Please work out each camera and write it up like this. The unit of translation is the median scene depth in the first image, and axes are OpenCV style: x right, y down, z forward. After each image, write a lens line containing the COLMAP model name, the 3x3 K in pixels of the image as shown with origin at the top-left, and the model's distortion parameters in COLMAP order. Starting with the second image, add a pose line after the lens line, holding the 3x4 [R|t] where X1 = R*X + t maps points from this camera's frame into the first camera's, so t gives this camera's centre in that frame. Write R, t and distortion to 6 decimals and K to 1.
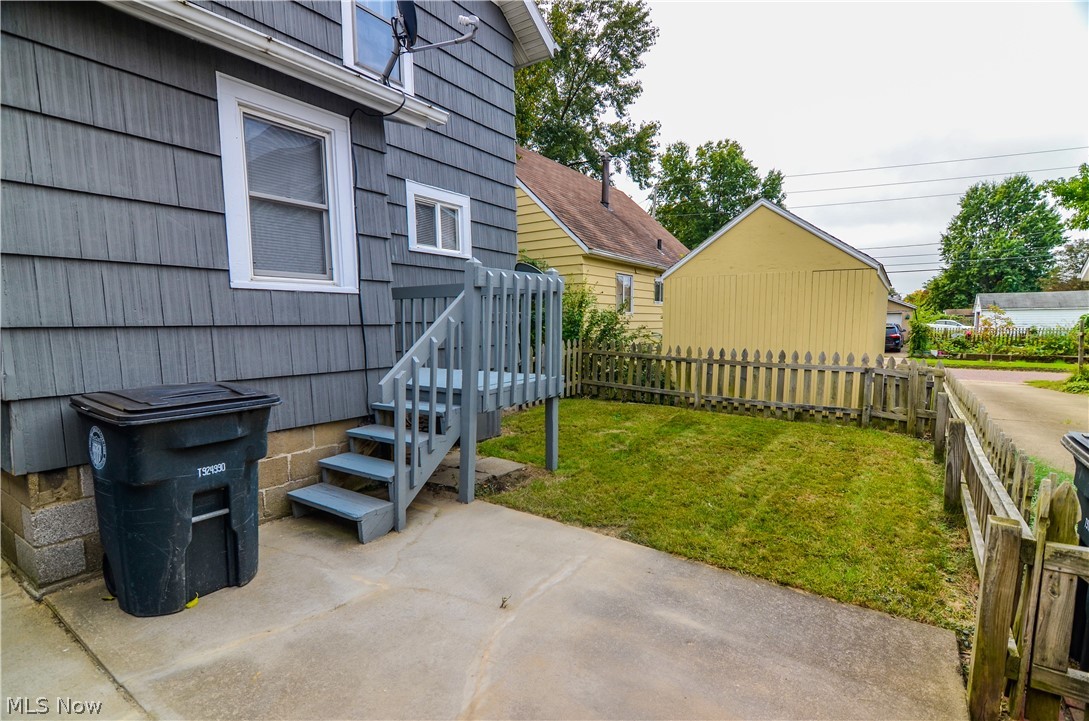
lens RADIAL K [[512.8, 0, 544.5], [0, 512.8, 360.5], [0, 0, 1]] dist [0.018979, 0.000041]
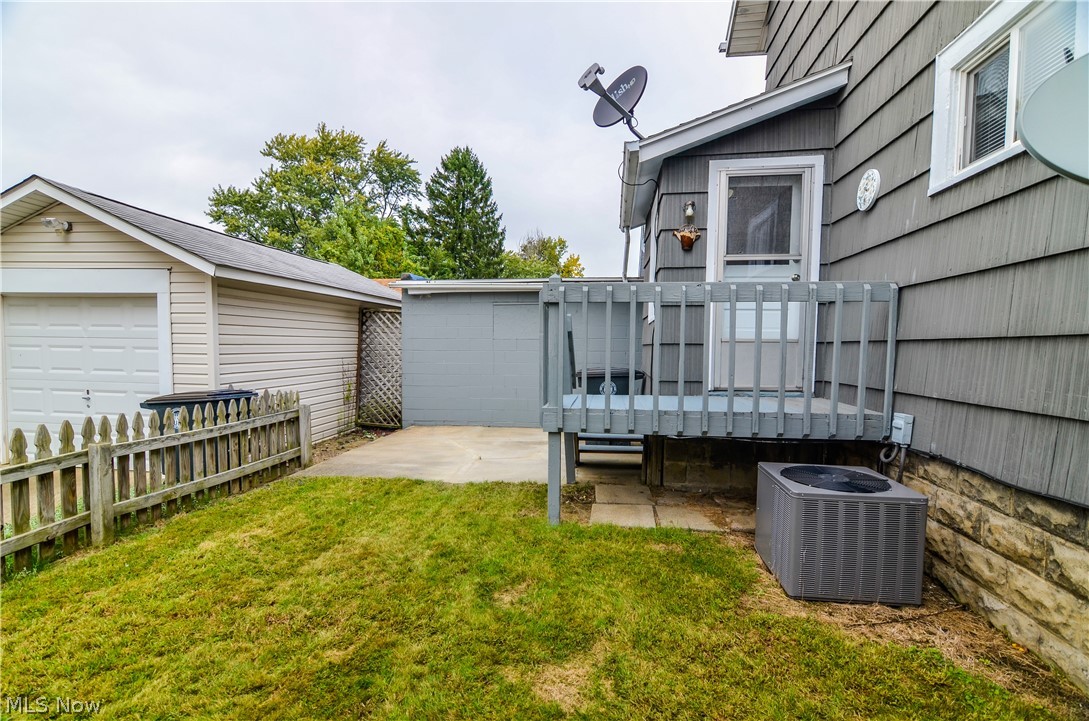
lens RADIAL K [[512.8, 0, 544.5], [0, 512.8, 360.5], [0, 0, 1]] dist [0.018979, 0.000041]
pose [[-0.887143, 0.007148, -0.461439, 0.418819], [-0.043542, 0.994123, 0.099112, -0.124378], [0.459436, 0.108018, -0.881618, 1.774785]]
